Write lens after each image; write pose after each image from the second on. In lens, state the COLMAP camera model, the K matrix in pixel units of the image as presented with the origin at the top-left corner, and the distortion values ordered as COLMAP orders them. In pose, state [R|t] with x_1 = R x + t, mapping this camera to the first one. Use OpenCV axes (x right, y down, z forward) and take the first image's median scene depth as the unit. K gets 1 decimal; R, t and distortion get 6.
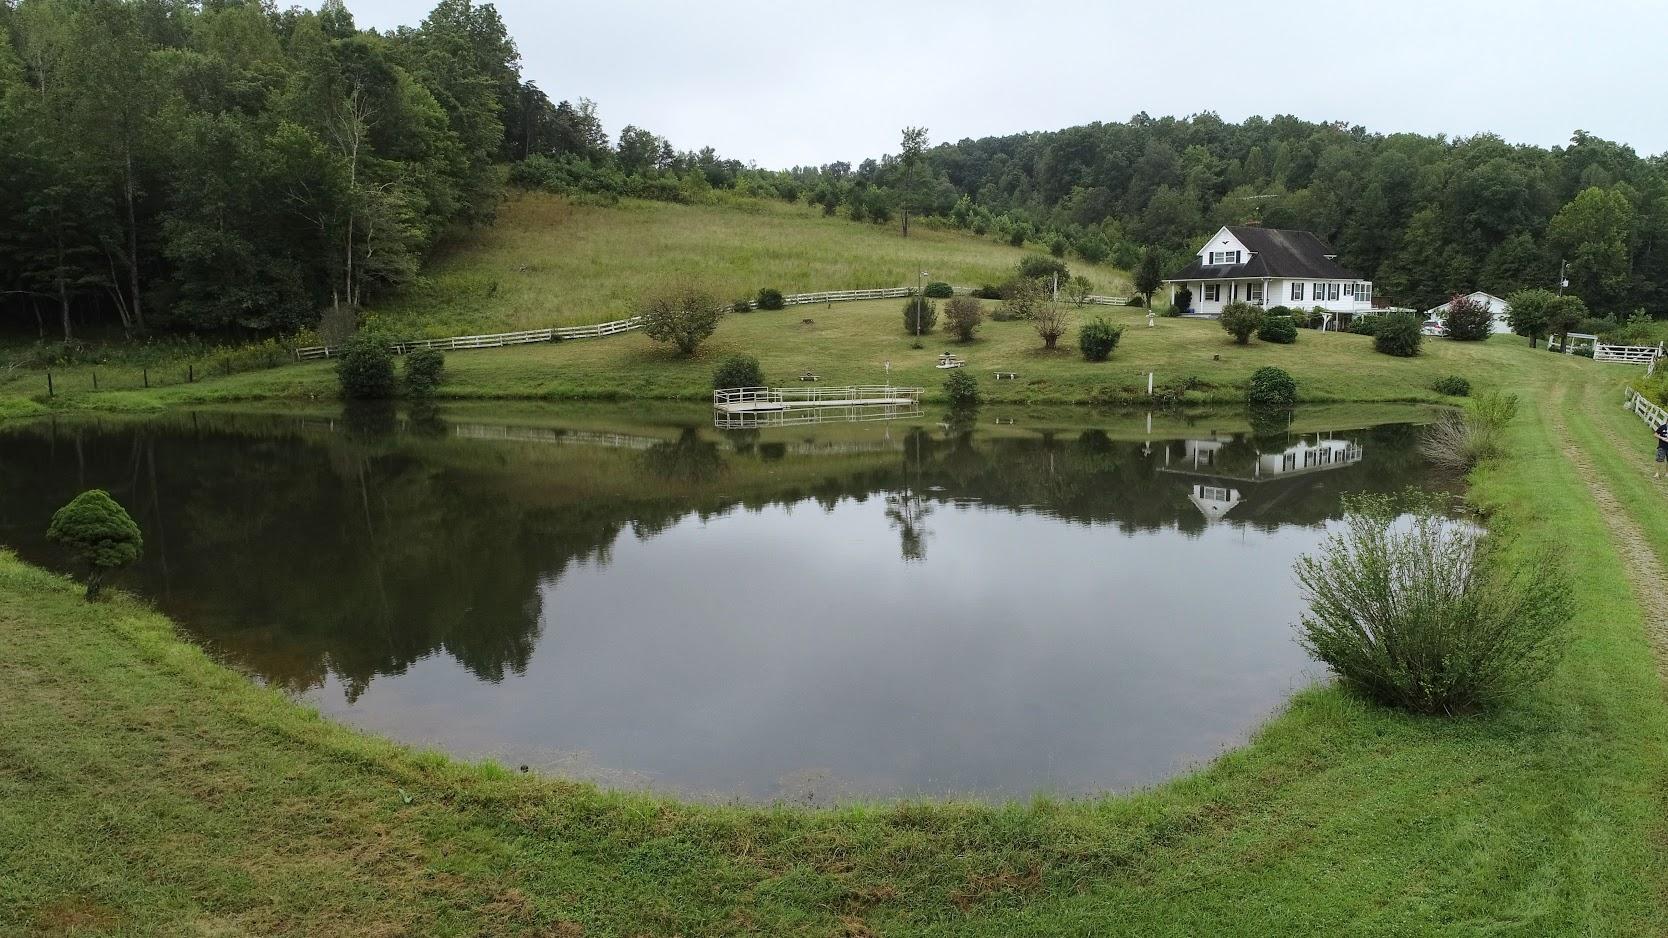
lens RADIAL K [[1120.5, 0, 832.1], [0, 1120.5, 471.4], [0, 0, 1]] dist [0.003206, -0.000324]
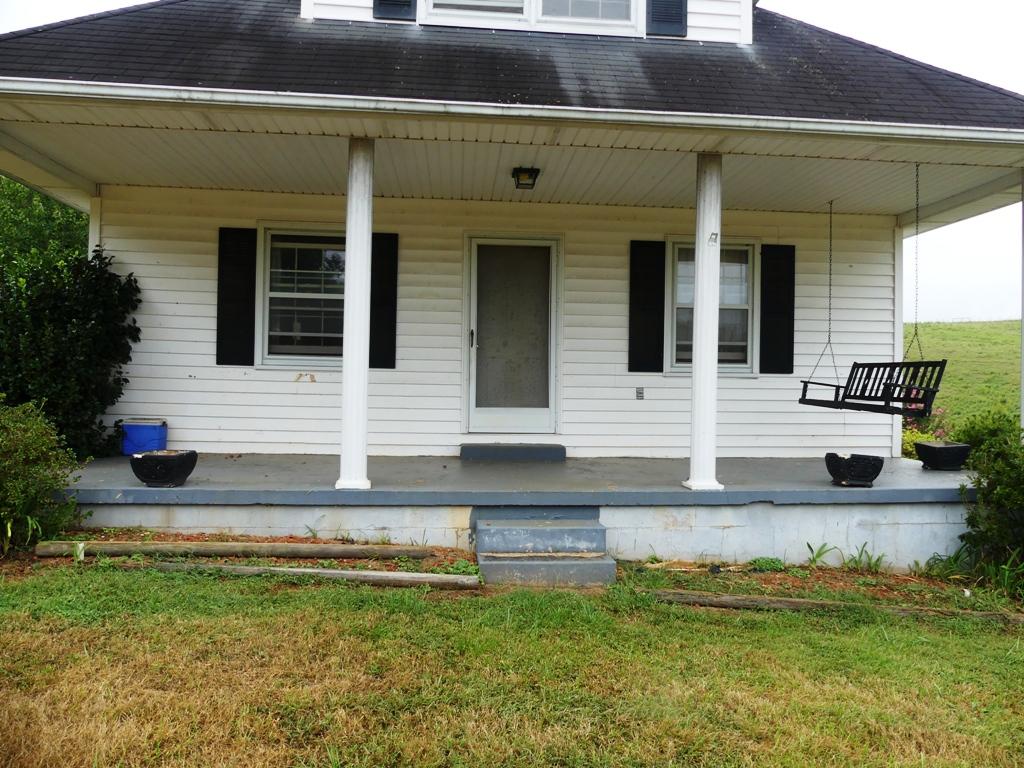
lens RADIAL K [[766.4, 0, 525.1], [0, 766.4, 377.0], [0, 0, 1]] dist [-0.019776, 0.012795]
pose [[0.550869, 0.022898, 0.834278, 0.124447], [0.092044, 0.991859, -0.087999, -0.062626], [-0.829501, 0.125266, 0.544277, 0.415997]]
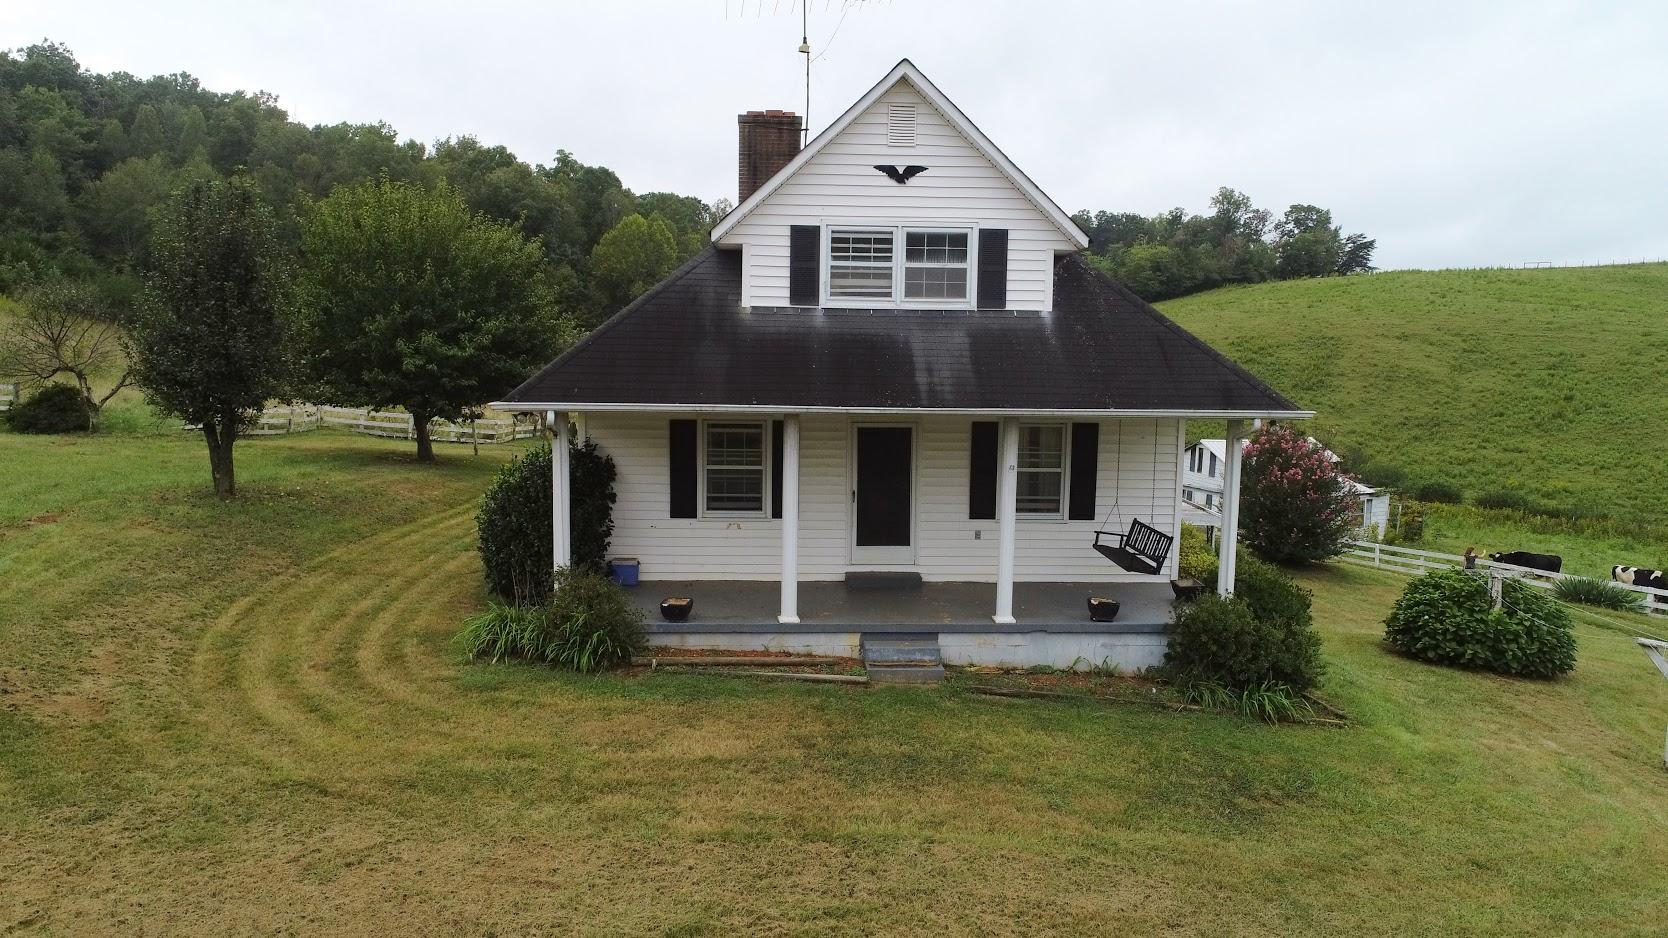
lens RADIAL K [[1120.5, 0, 832.0], [0, 1120.5, 474.3], [0, 0, 1]] dist [0.003206, -0.000324]
pose [[0.592341, -0.076355, 0.802061, 0.092786], [0.090774, 0.995485, 0.027729, -0.071989], [-0.800557, 0.056381, 0.596598, 0.394230]]
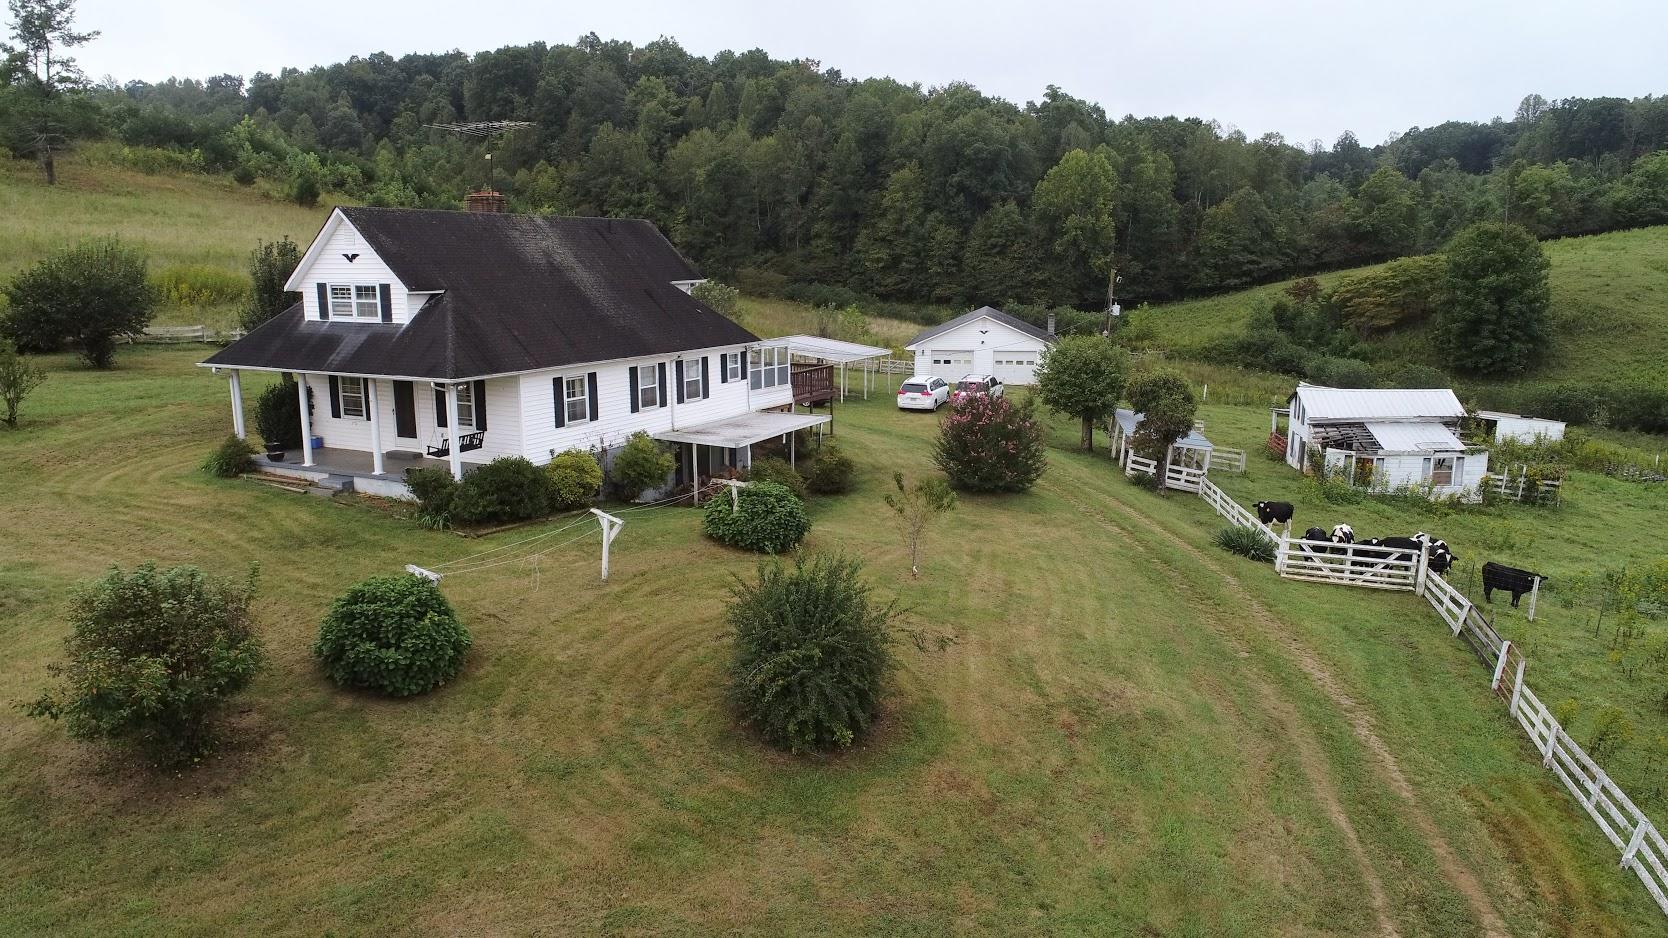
lens RADIAL K [[1120.5, 0, 835.5], [0, 1120.5, 474.5], [0, 0, 1]] dist [0.003206, -0.000324]
pose [[0.914826, -0.071318, 0.397501, 0.148707], [0.051149, 0.996819, 0.061128, -0.065986], [-0.400595, -0.035589, 0.915564, 0.274790]]
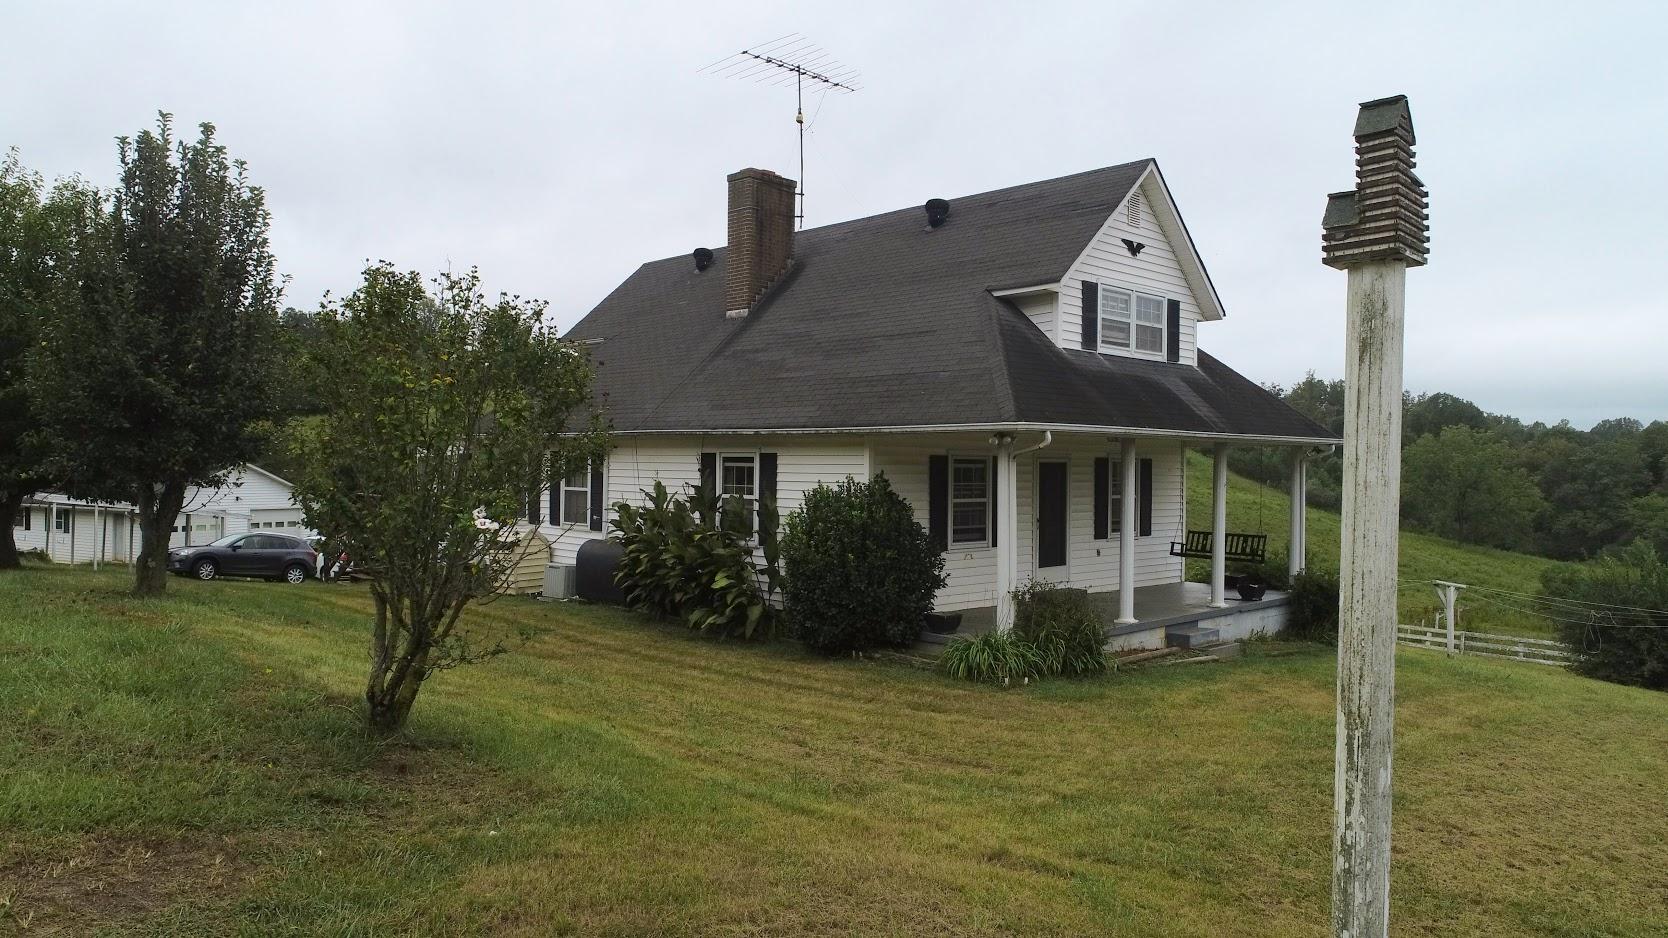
lens RADIAL K [[1120.5, 0, 839.3], [0, 1120.5, 476.4], [0, 0, 1]] dist [0.003206, -0.000324]
pose [[-0.090312, -0.004447, 0.995904, 0.070363], [0.124968, 0.992036, 0.015763, -0.075112], [-0.988042, 0.125880, -0.089037, 0.461253]]
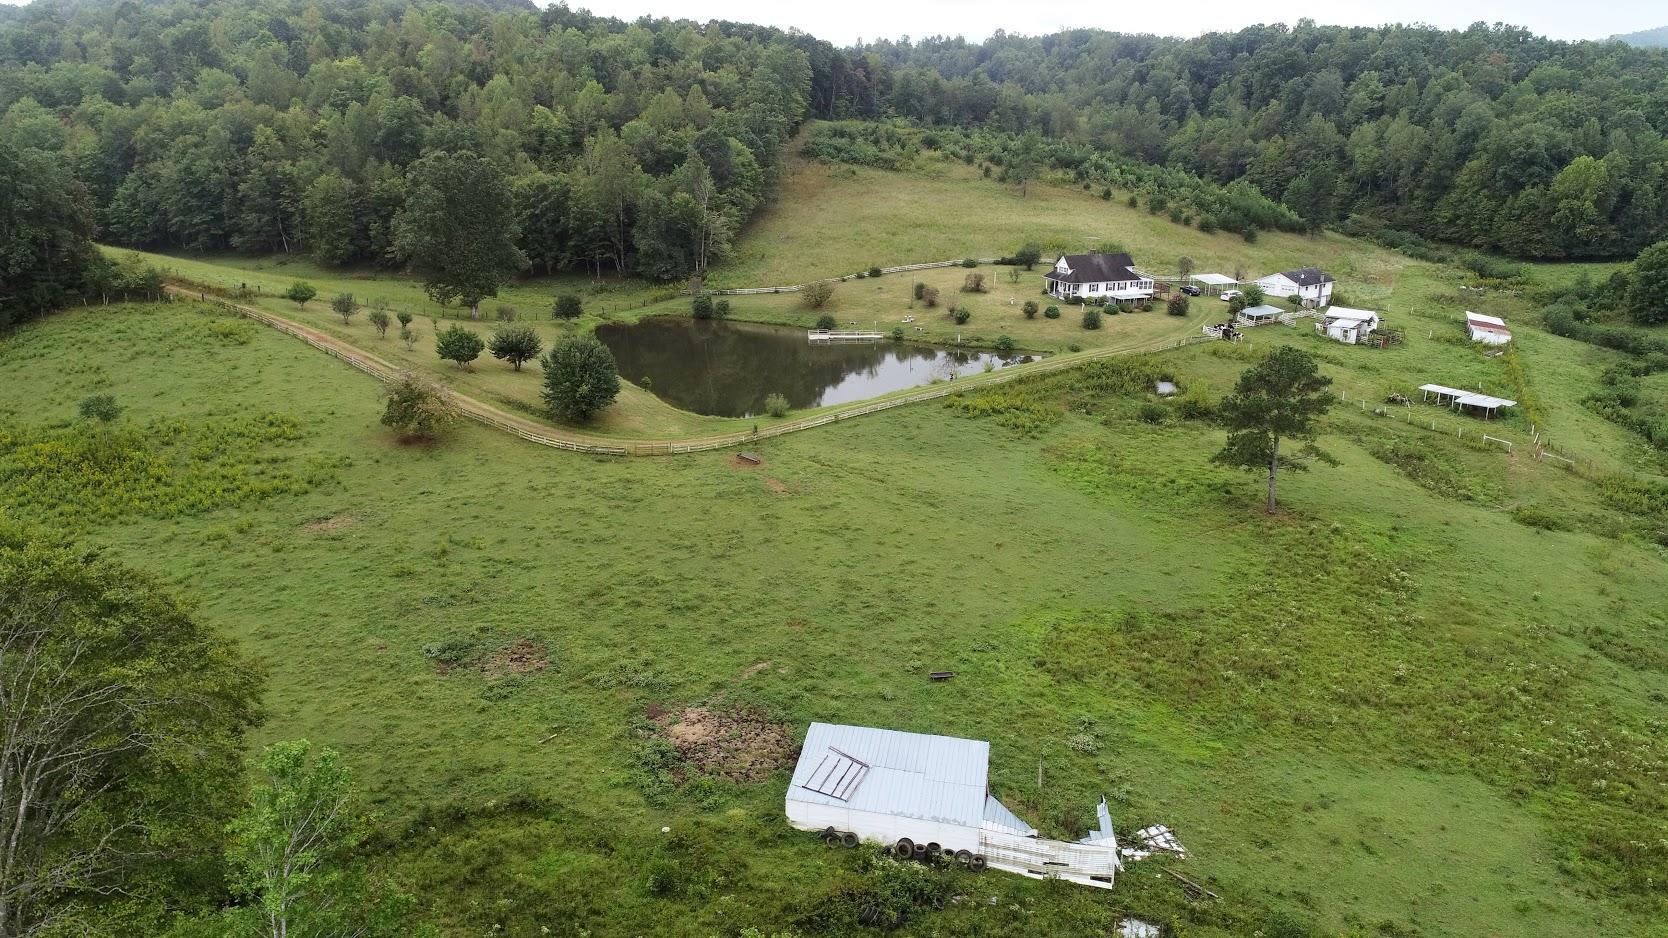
lens RADIAL K [[1120.5, 0, 828.5], [0, 1120.5, 463.0], [0, 0, 1]] dist [0.003206, -0.000324]
pose [[0.944881, 0.106330, -0.309668, 0.273736], [-0.054275, 0.983580, 0.172121, -0.073915], [0.322885, -0.145826, 0.935136, -0.542594]]
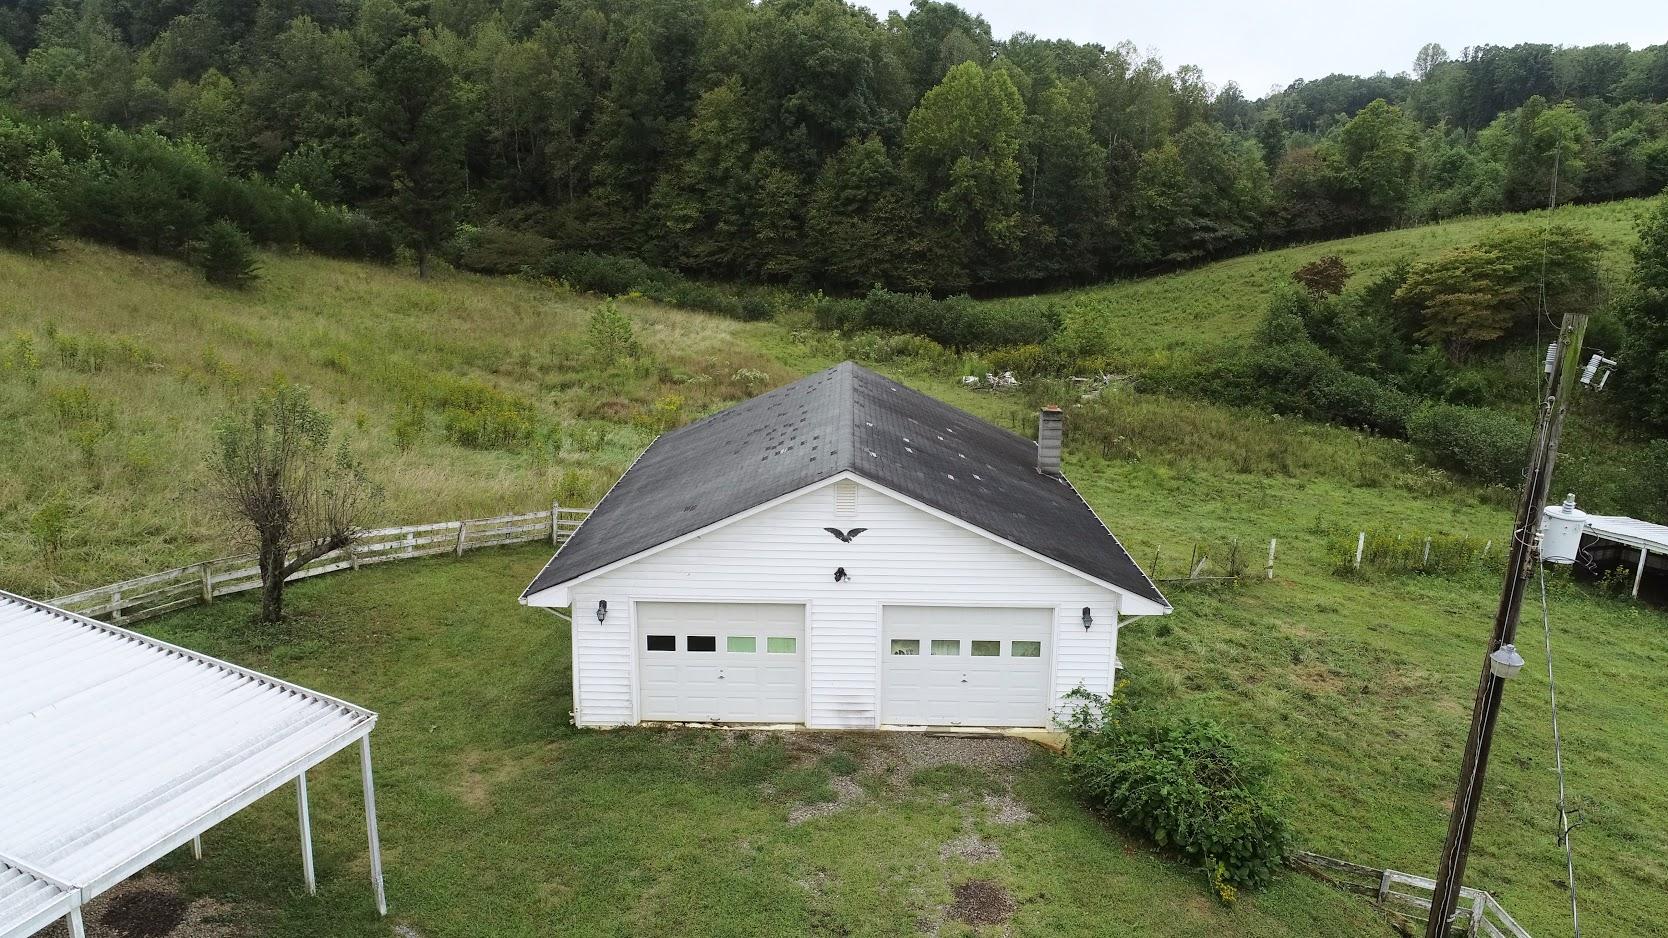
lens RADIAL K [[1120.5, 0, 836.6], [0, 1120.5, 473.1], [0, 0, 1]] dist [0.003206, -0.000324]
pose [[0.854281, -0.099791, 0.510142, 0.284552], [0.054003, 0.993127, 0.103835, -0.099116], [-0.516998, -0.061155, 0.853799, 0.497355]]
